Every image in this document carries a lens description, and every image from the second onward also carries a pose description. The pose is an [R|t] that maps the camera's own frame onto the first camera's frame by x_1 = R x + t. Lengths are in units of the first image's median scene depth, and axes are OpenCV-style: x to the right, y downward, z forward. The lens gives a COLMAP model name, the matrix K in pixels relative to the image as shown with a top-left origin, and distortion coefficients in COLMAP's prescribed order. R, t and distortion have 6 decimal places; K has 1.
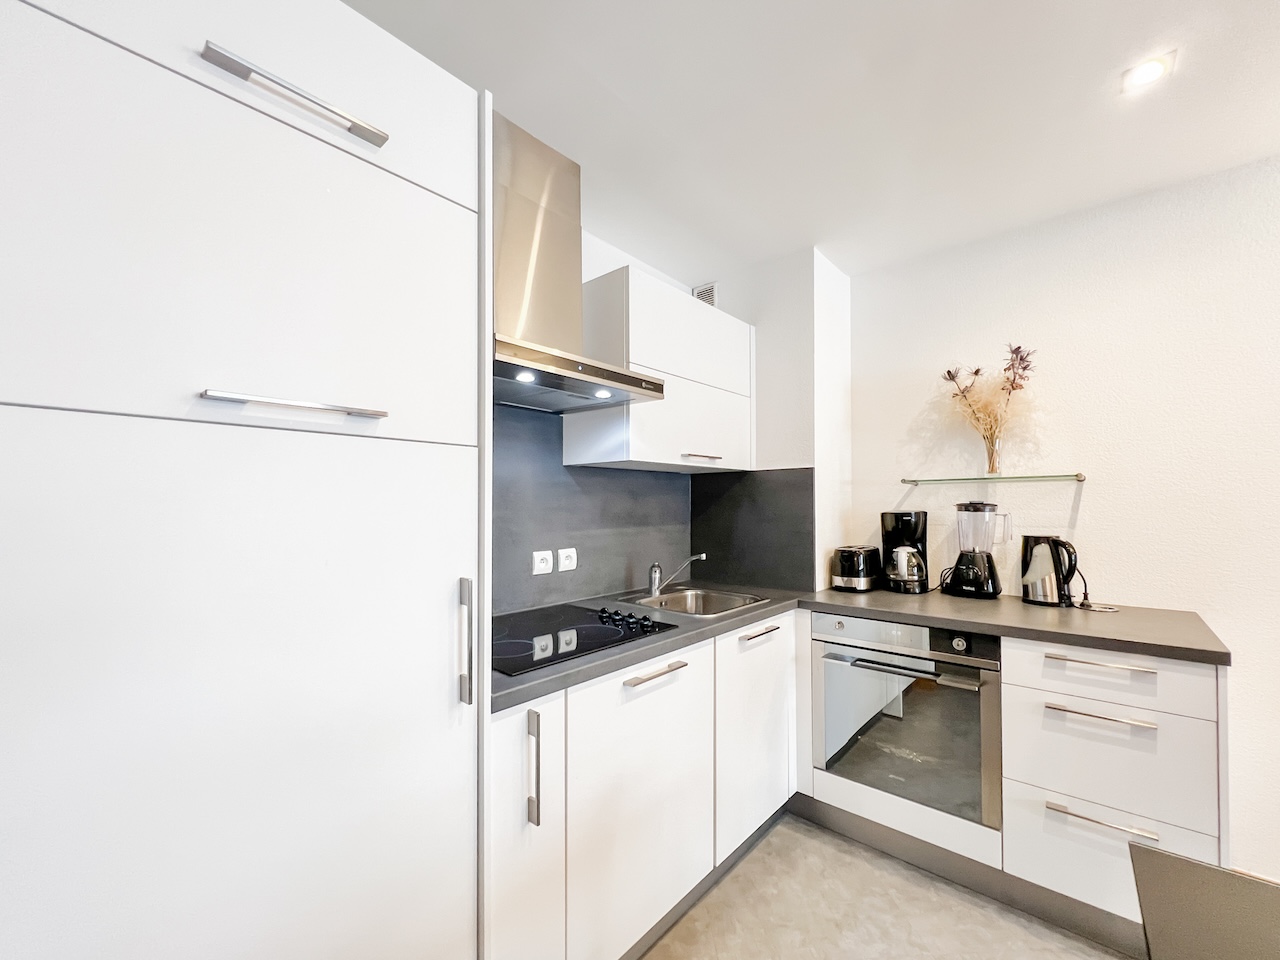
lens RADIAL K [[518.2, 0, 640.6], [0, 518.2, 502.4], [0, 0, 1]] dist [-0.000411, 0.000004]
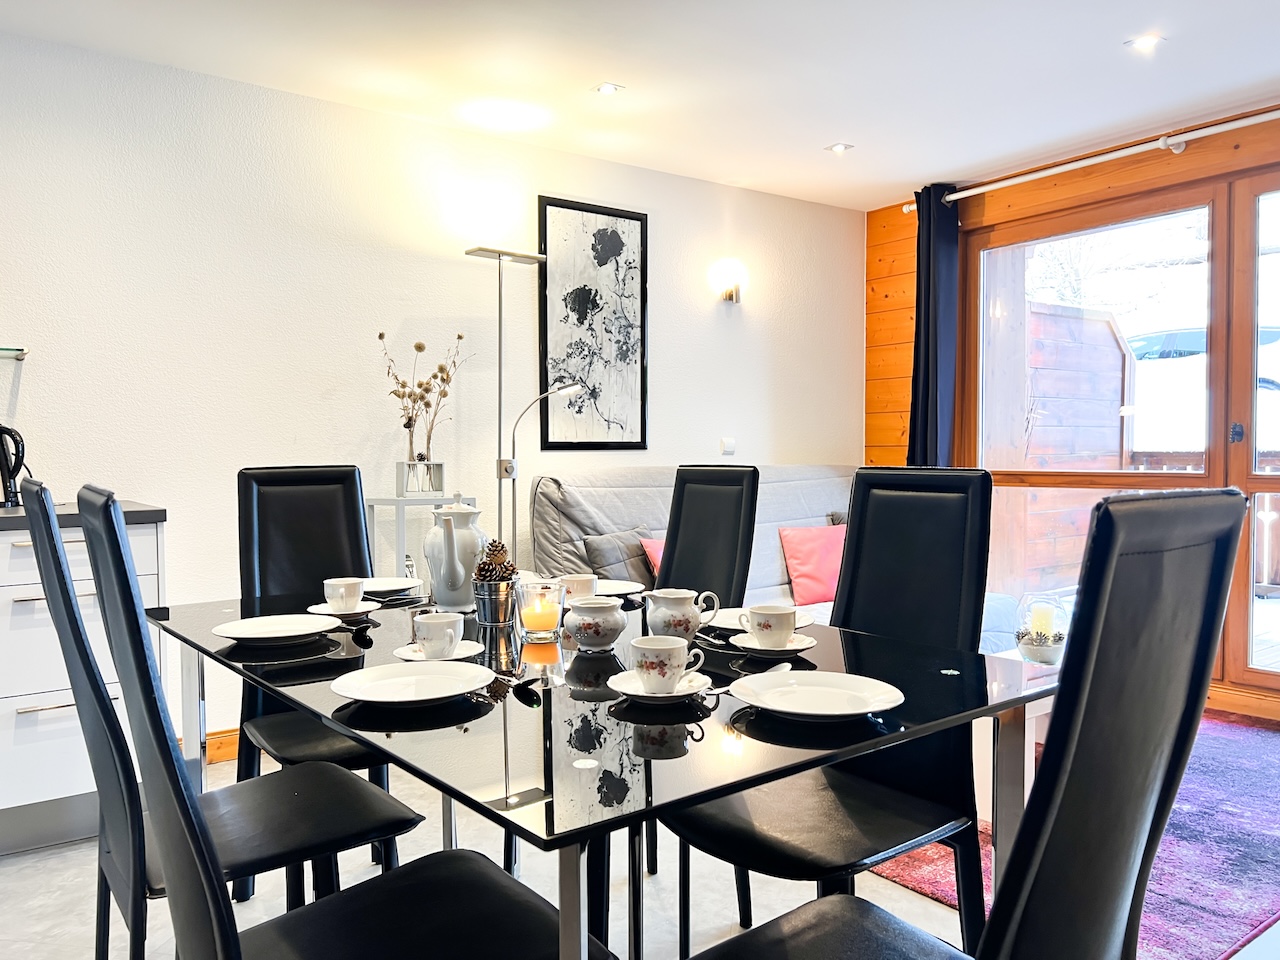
lens RADIAL K [[950.9, 0, 640.0], [0, 950.9, 480.0], [0, 0, 1]] dist [0.022911, -0.004922]
pose [[0.198530, -0.025636, 0.979760, -0.466494], [0.004464, 0.999671, 0.025252, 0.115182], [-0.980085, -0.000639, 0.198579, -0.286798]]
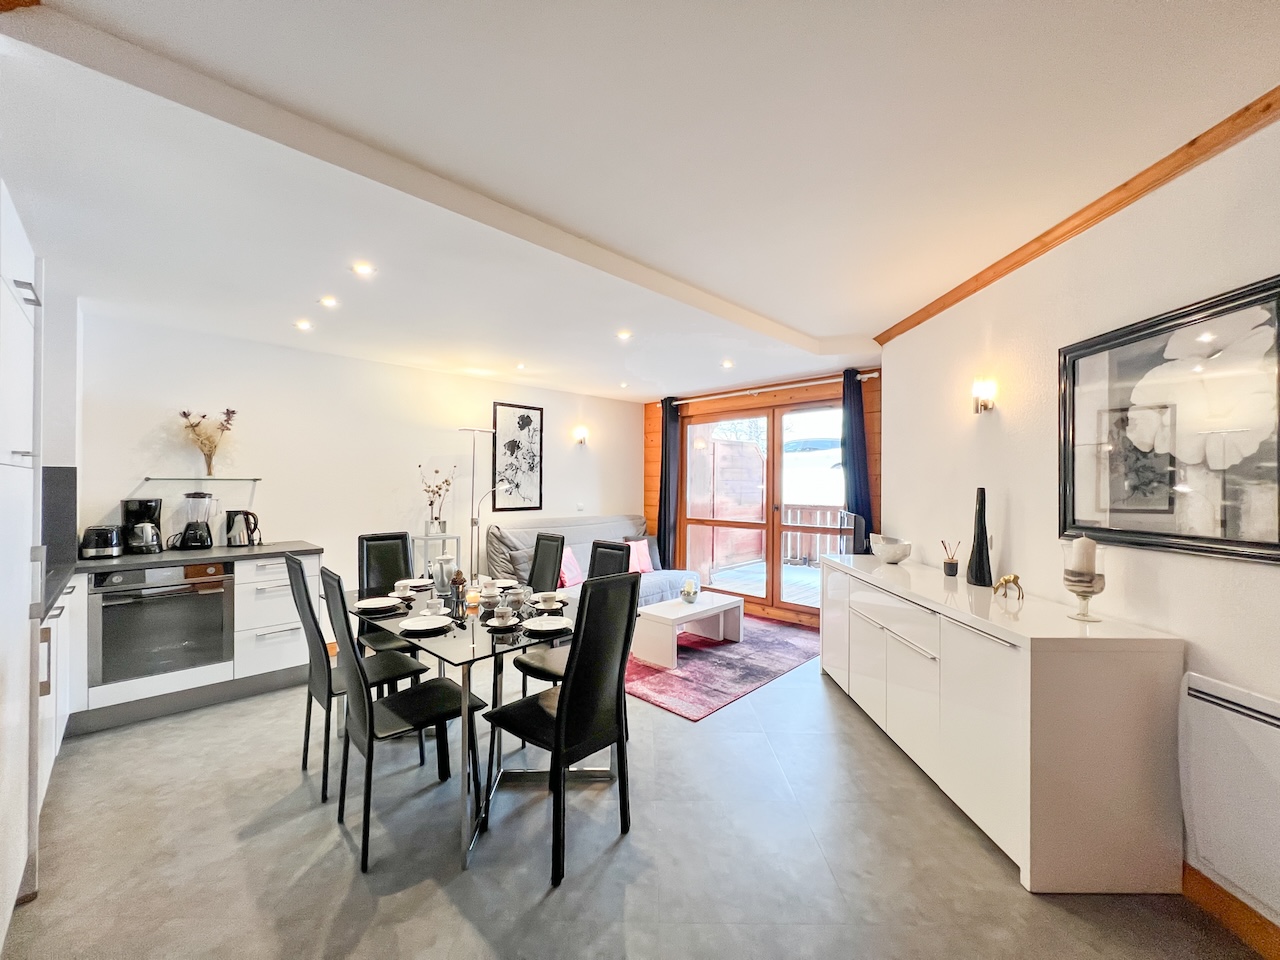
lens RADIAL K [[500.7, 0, 640.0], [0, 500.7, 480.0], [0, 0, 1]] dist [-0.000459, 0.000002]
pose [[0.049233, 0.015034, 0.998674, -0.934376], [-0.007940, 0.999861, -0.014660, -0.029775], [-0.998756, -0.007208, 0.049345, -0.522830]]
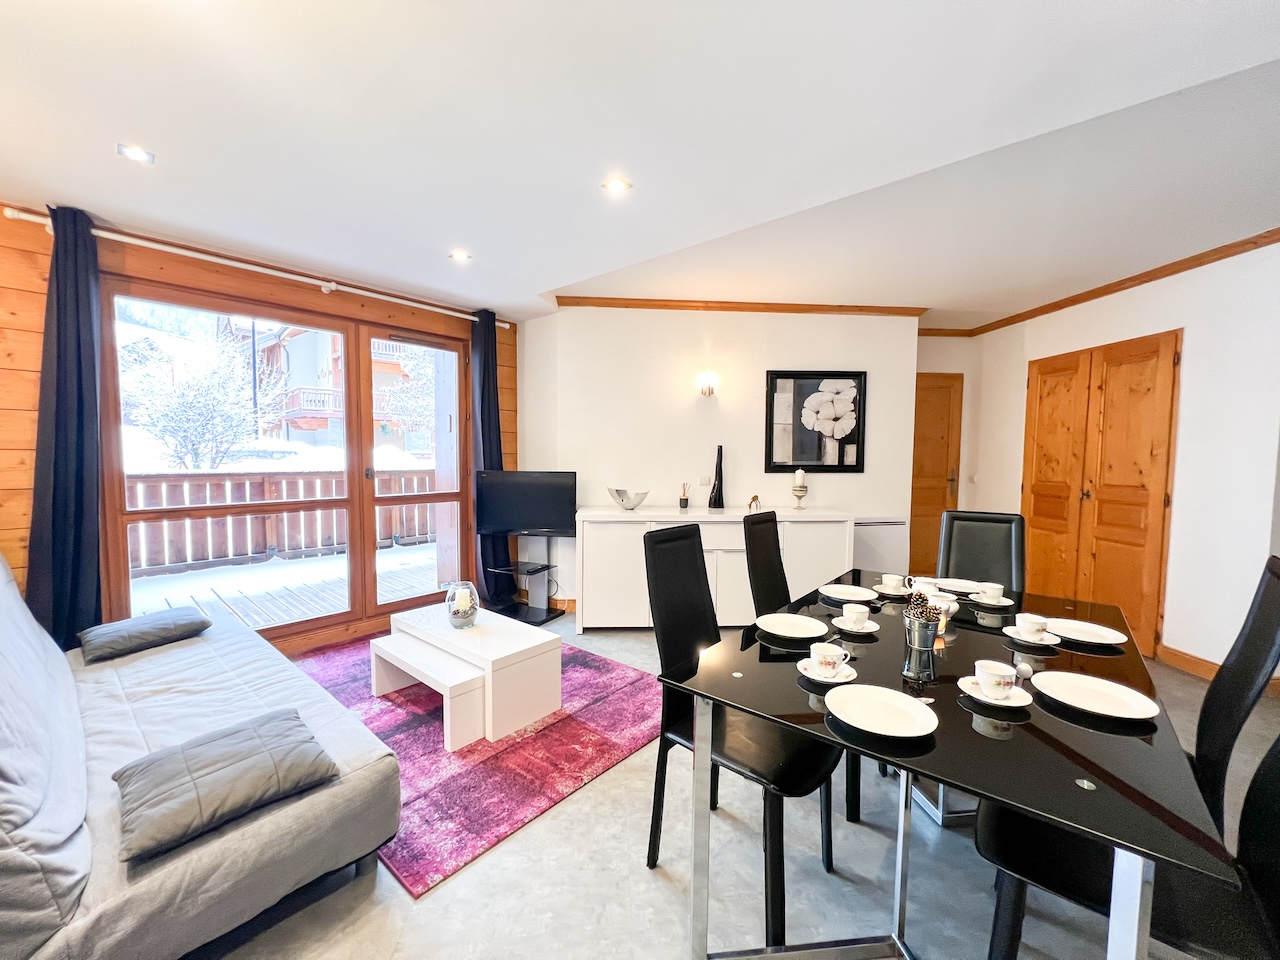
lens RADIAL K [[500.7, 0, 640.0], [0, 500.7, 480.0], [0, 0, 1]] dist [-0.000459, 0.000002]
pose [[-0.999989, -0.003550, -0.002899, 0.790854], [-0.003707, 0.998433, 0.055840, -0.007839], [0.002696, 0.055850, -0.998436, 0.718571]]
